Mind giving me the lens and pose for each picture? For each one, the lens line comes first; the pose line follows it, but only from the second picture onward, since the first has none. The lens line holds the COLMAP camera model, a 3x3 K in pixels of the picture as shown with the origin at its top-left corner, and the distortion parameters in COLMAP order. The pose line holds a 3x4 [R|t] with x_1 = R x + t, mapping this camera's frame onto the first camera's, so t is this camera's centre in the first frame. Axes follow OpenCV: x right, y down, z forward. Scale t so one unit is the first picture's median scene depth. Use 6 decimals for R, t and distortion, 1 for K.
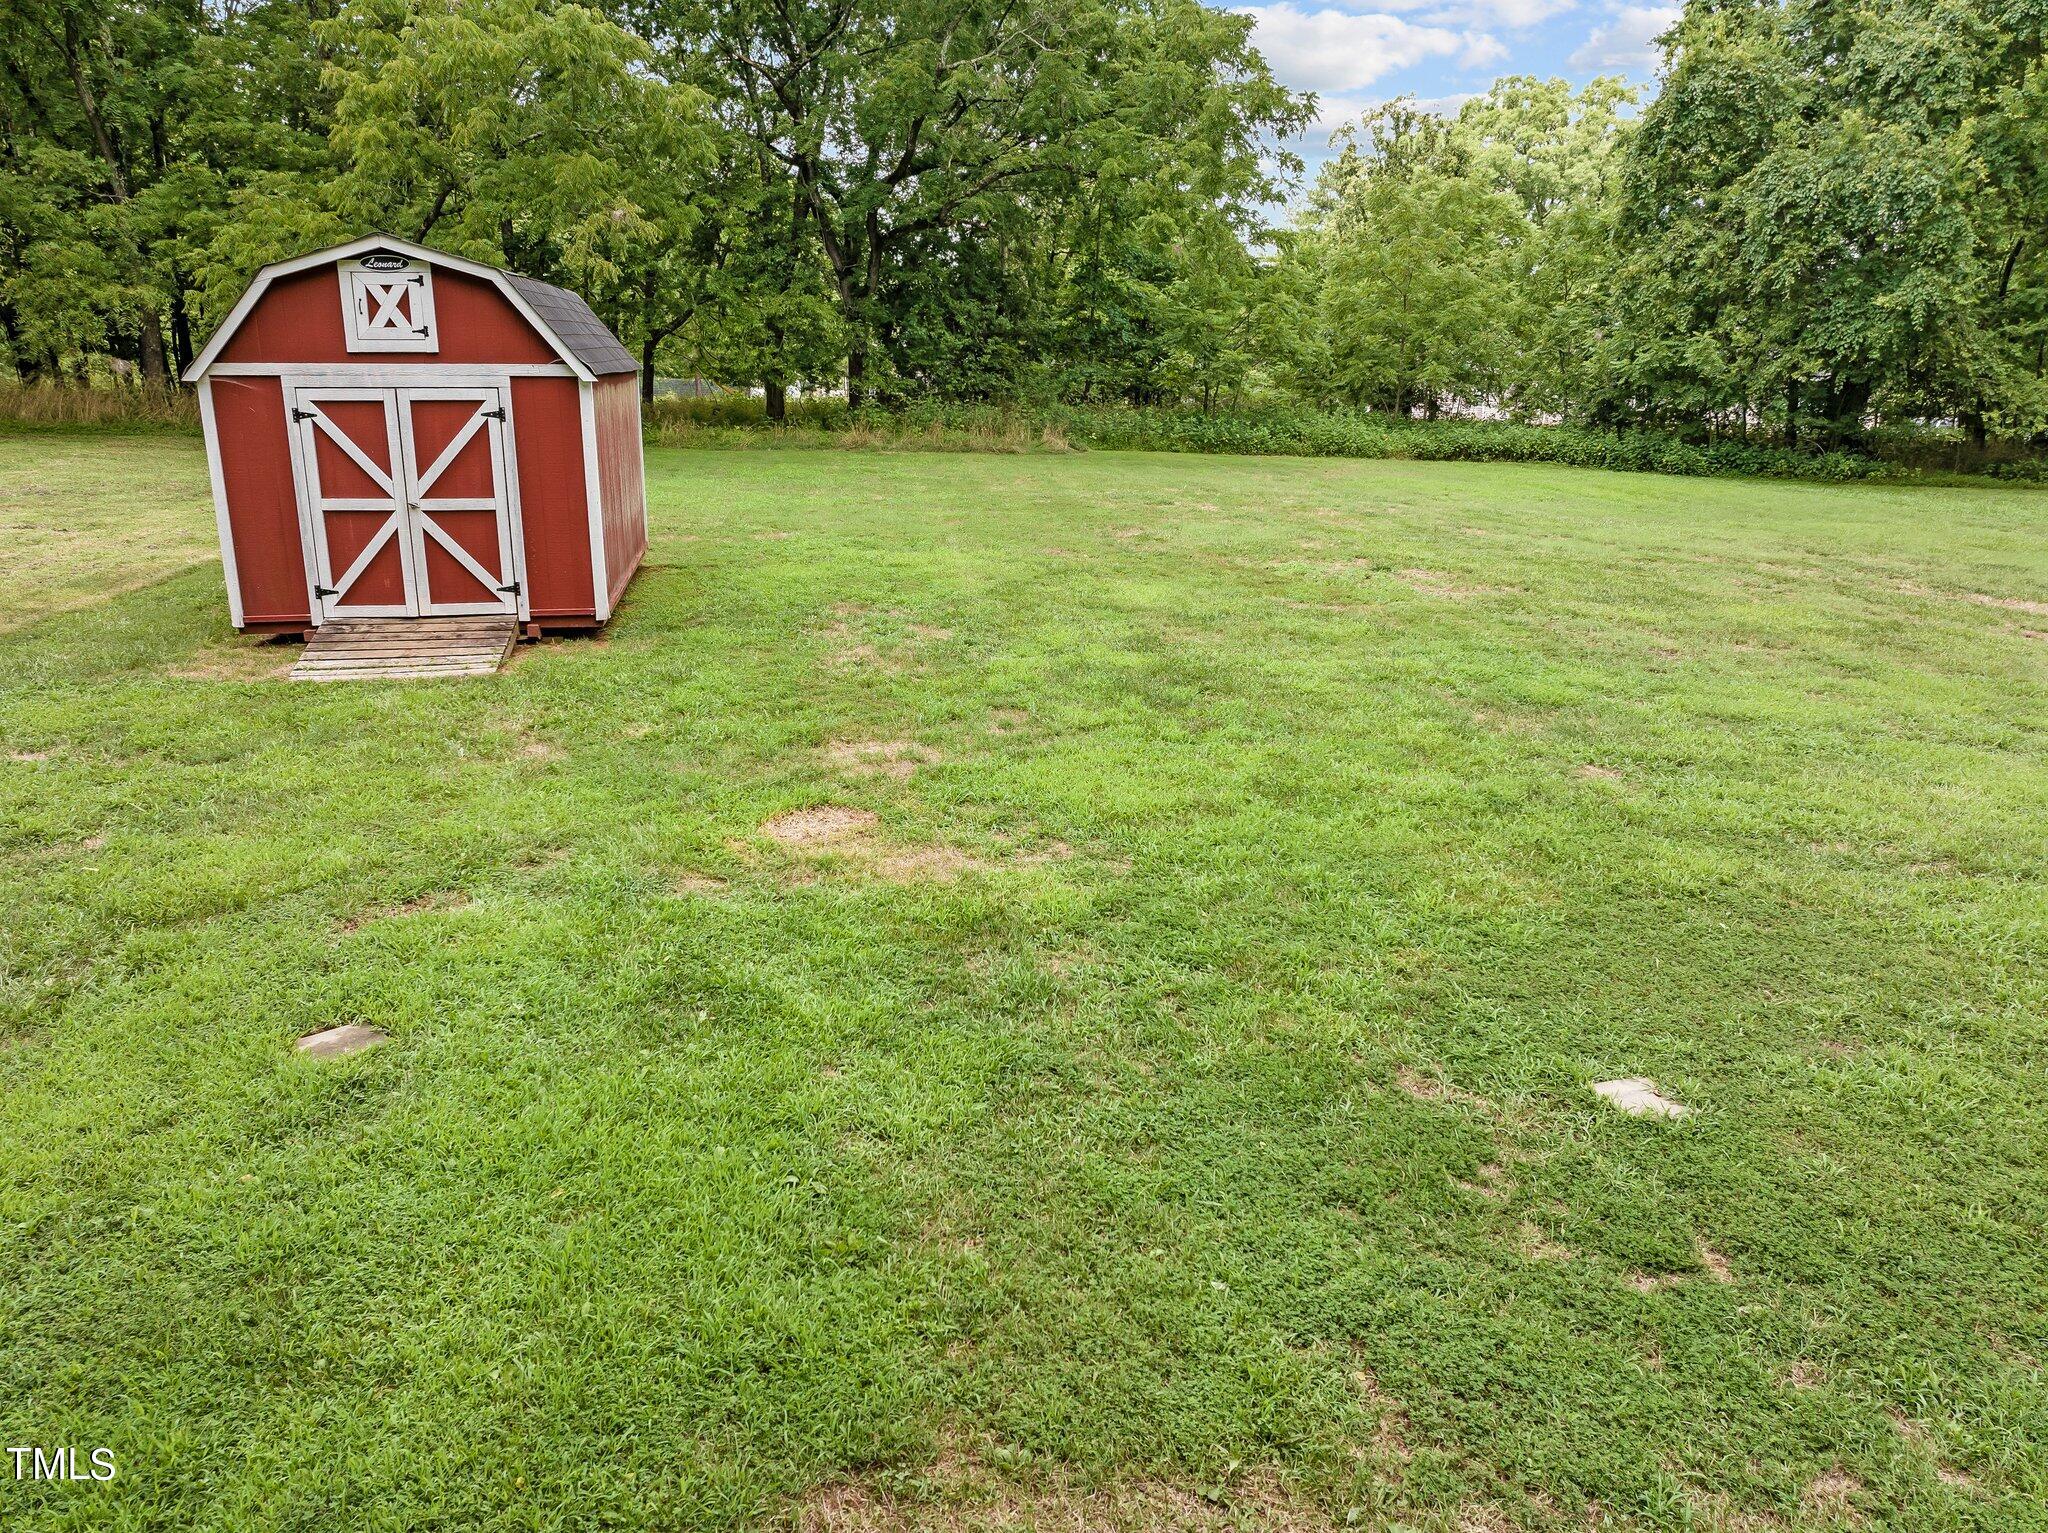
lens RADIAL K [[1469.3, 0, 1023.3], [0, 1469.3, 807.2], [0, 0, 1]] dist [-0.018936, -0.001733]
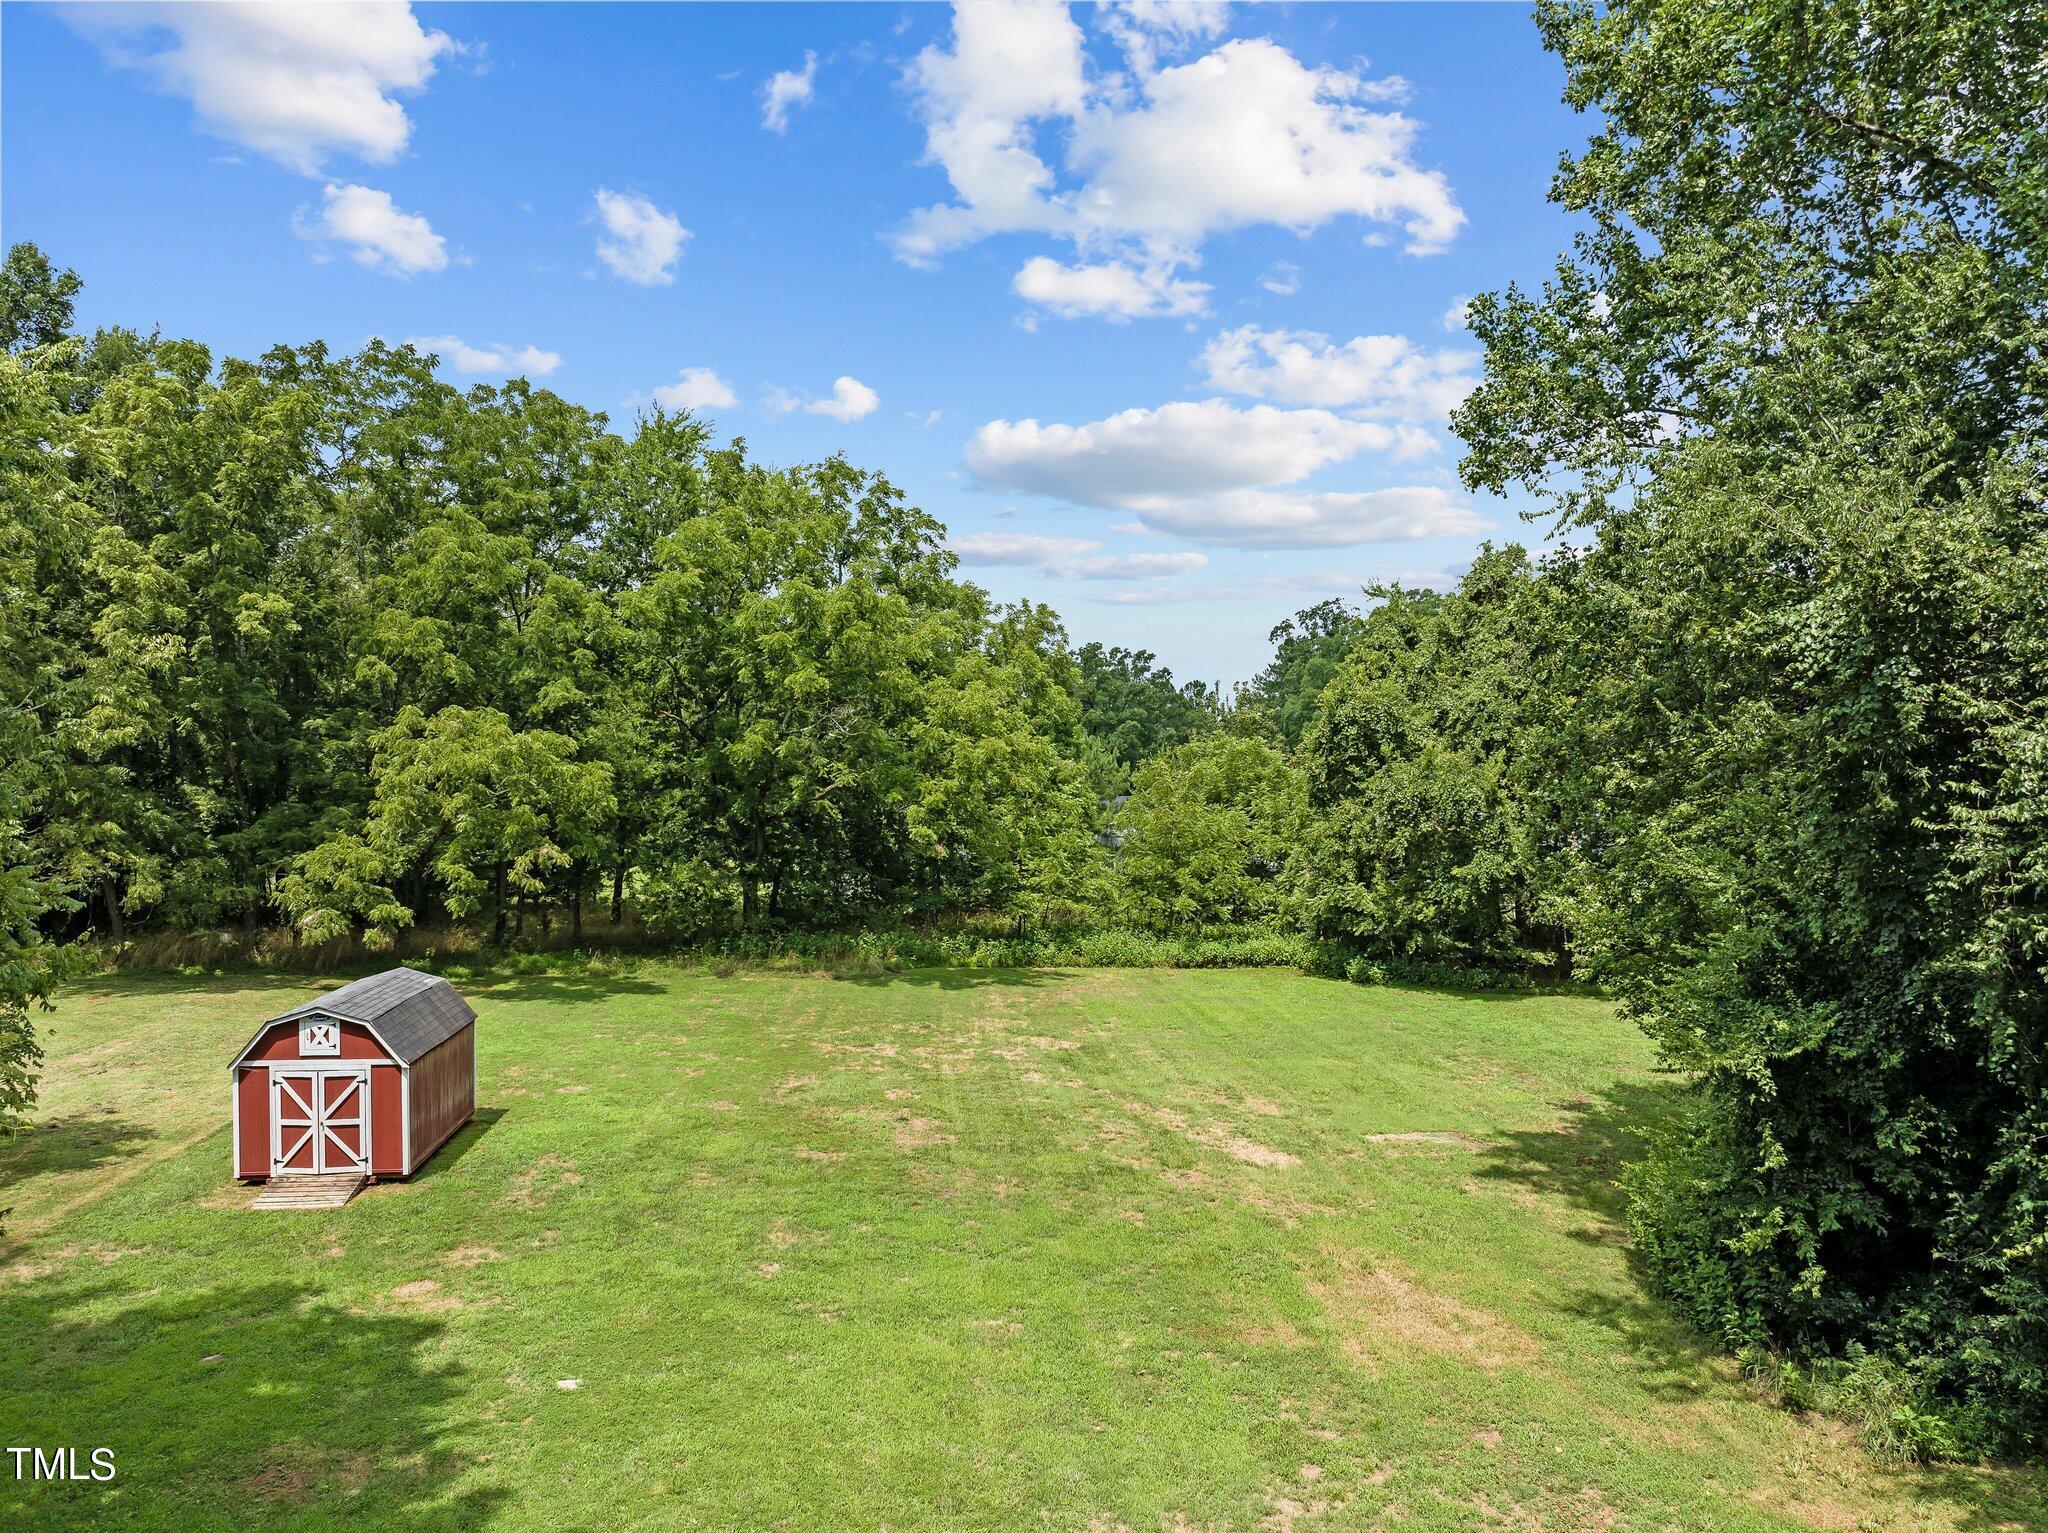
lens RADIAL K [[1458.0, 0, 1026.6], [0, 1458.0, 799.3], [0, 0, 1]] dist [-0.033378, -0.000072]
pose [[0.998830, -0.001123, -0.048338, 0.313173], [-0.011940, 0.963042, -0.269088, -0.043620], [0.046854, 0.269350, 0.961902, -0.489514]]
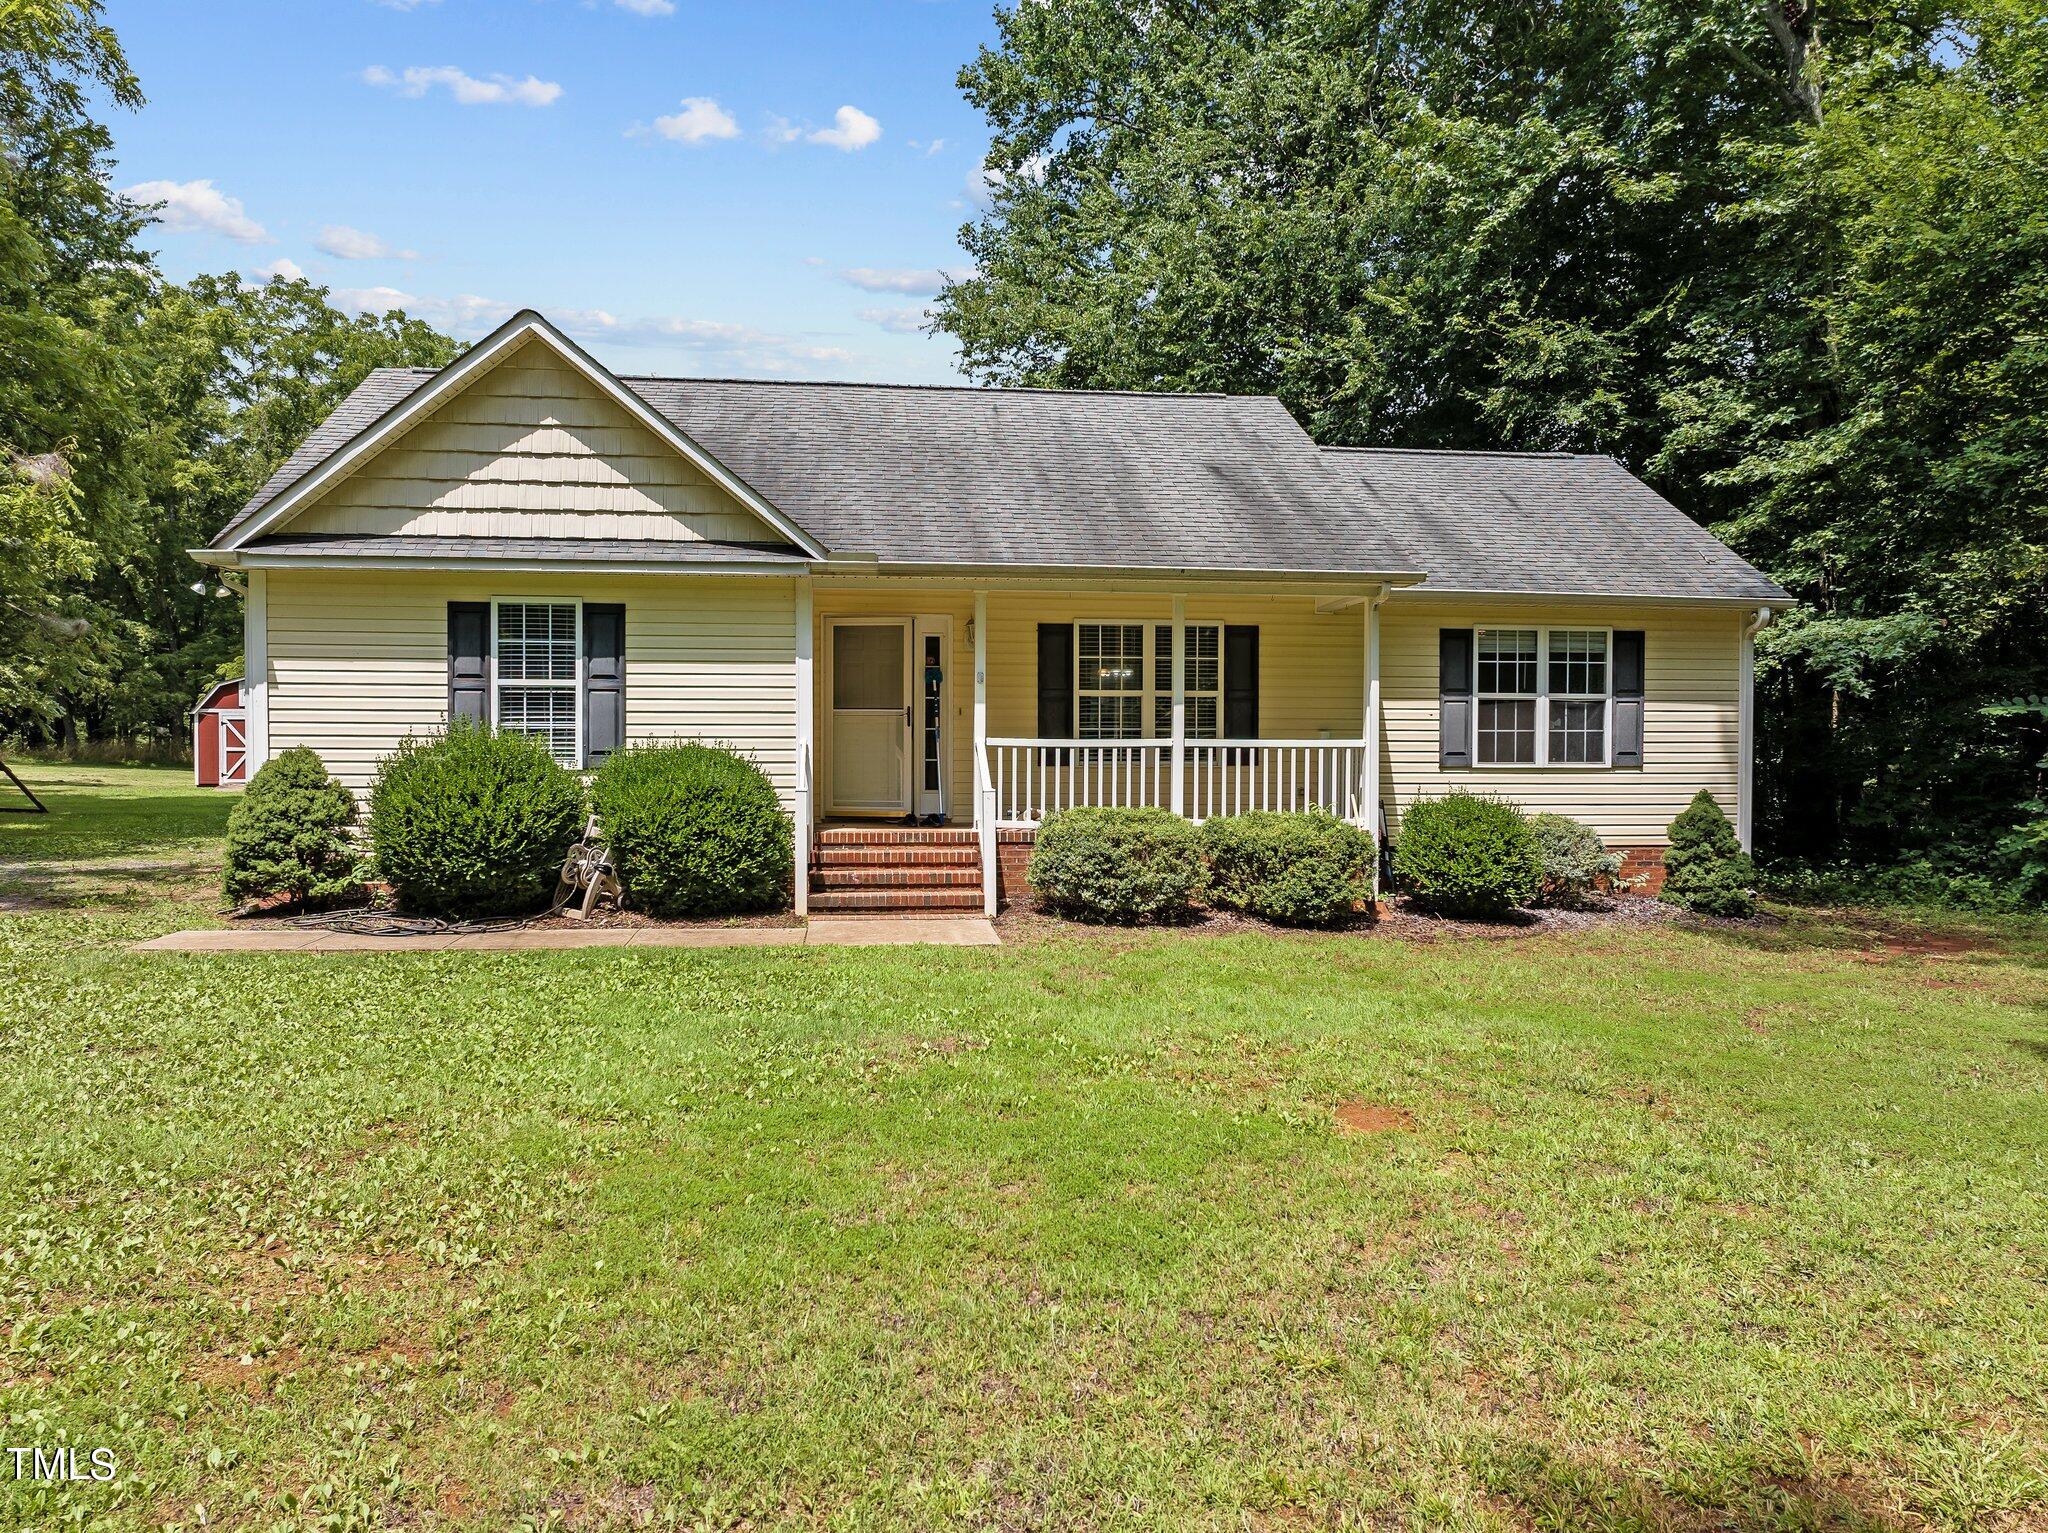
lens RADIAL K [[1469.3, 0, 1023.3], [0, 1469.3, 807.2], [0, 0, 1]] dist [-0.018936, -0.001733]
pose [[0.999955, 0.001167, 0.009372, 0.561029], [0.001384, 0.963522, -0.267627, 0.349064], [-0.009343, 0.267628, 0.963477, -0.941690]]
